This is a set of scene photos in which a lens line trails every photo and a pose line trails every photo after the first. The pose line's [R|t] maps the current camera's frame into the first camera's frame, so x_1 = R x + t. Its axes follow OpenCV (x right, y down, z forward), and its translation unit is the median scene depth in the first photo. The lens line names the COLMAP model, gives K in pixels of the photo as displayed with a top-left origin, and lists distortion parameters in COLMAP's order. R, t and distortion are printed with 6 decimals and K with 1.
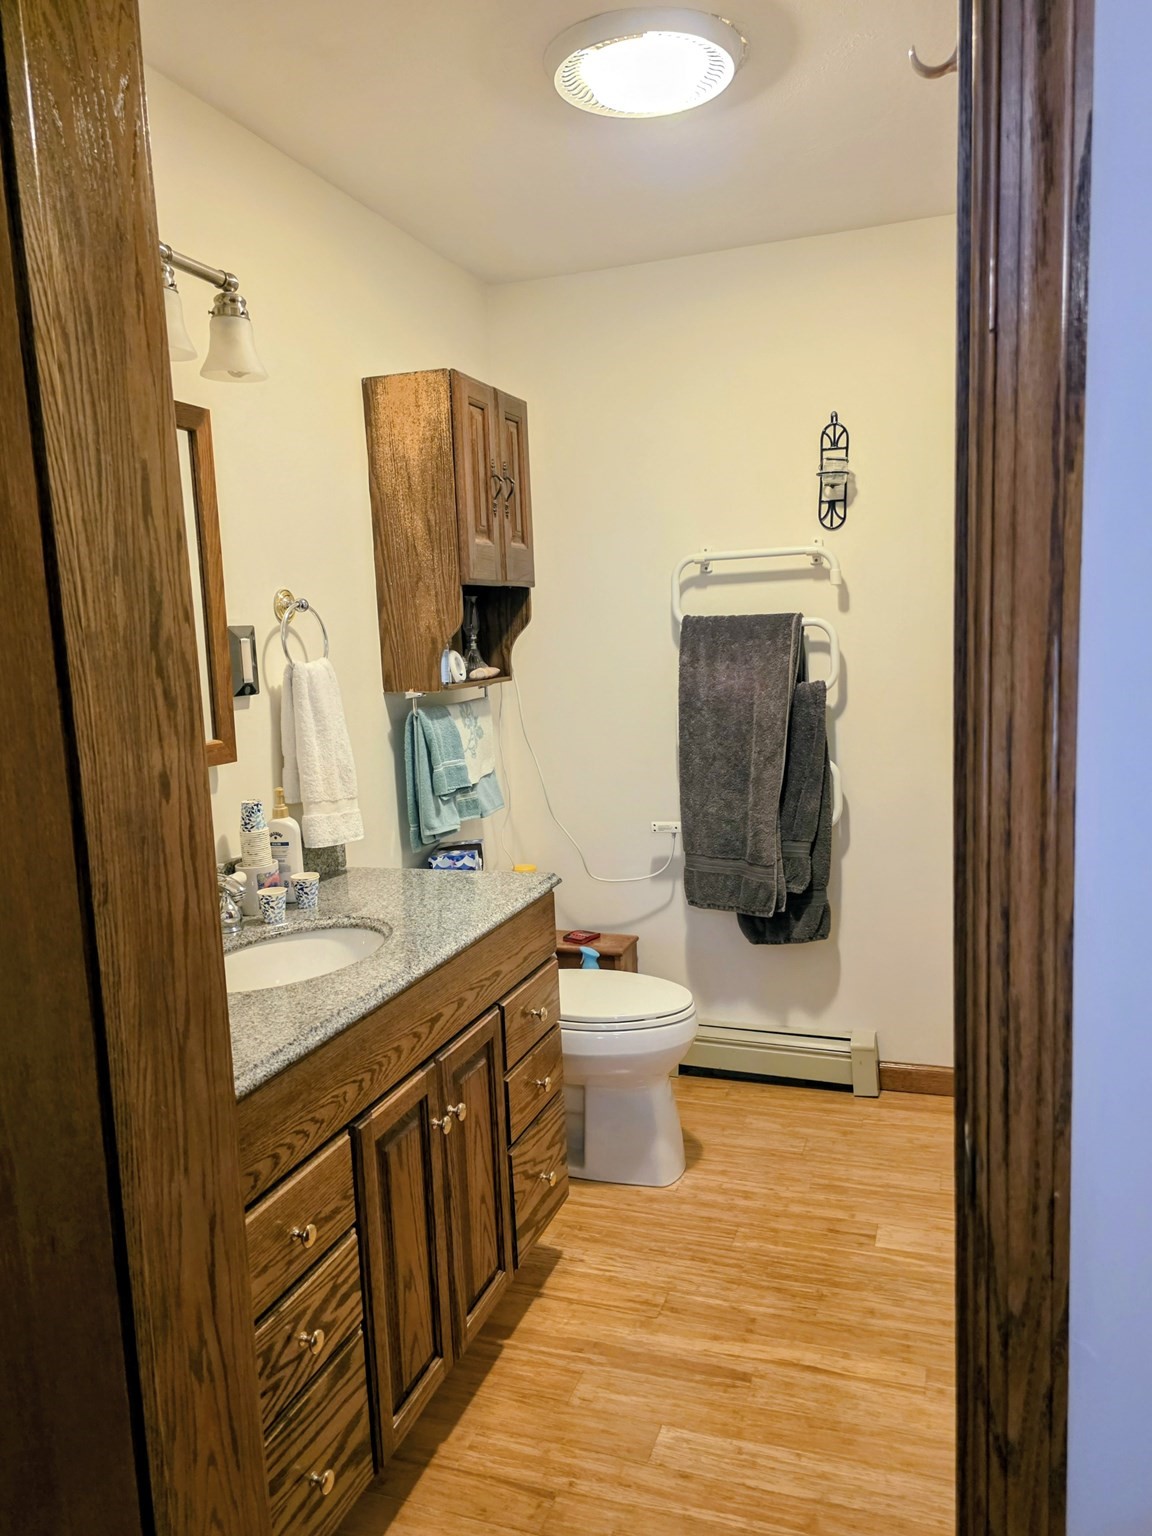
lens RADIAL K [[1049.2, 0, 577.6], [0, 1049.2, 759.8], [0, 0, 1]] dist [0.040204, -0.034728]
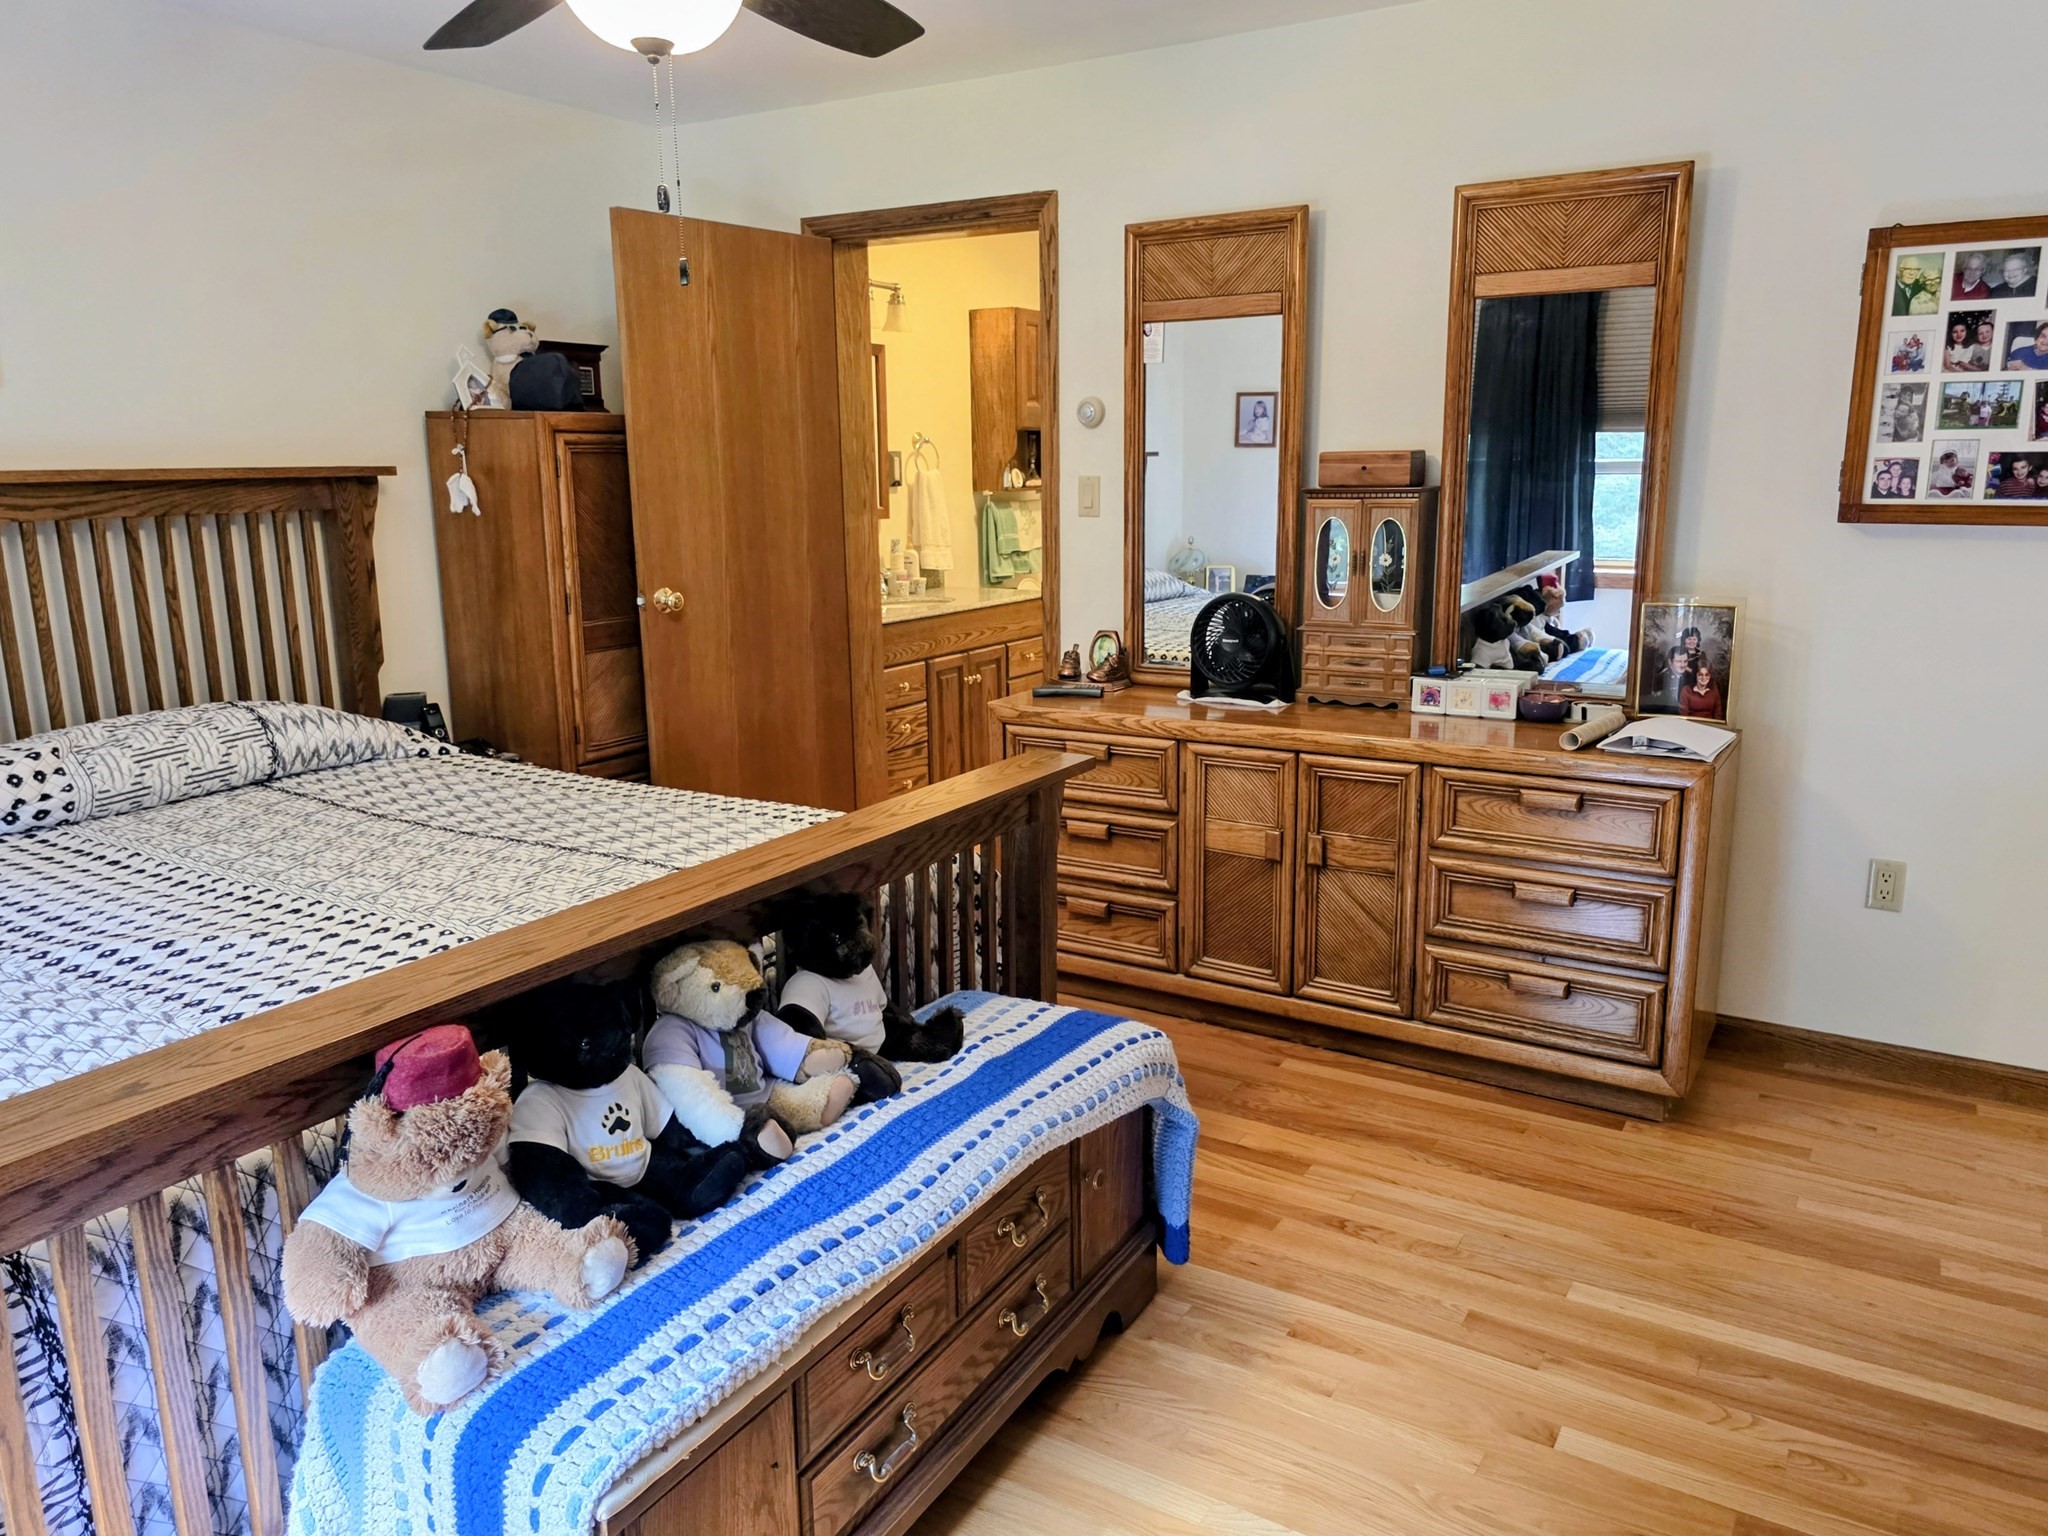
lens RADIAL K [[1398.9, 0, 1031.0], [0, 1398.9, 773.6], [0, 0, 1]] dist [0.040204, -0.034728]
pose [[0.973644, 0.078401, -0.214172, 0.523429], [-0.056846, 0.992844, 0.105017, 0.177680], [0.220873, -0.090075, 0.971134, -1.507152]]
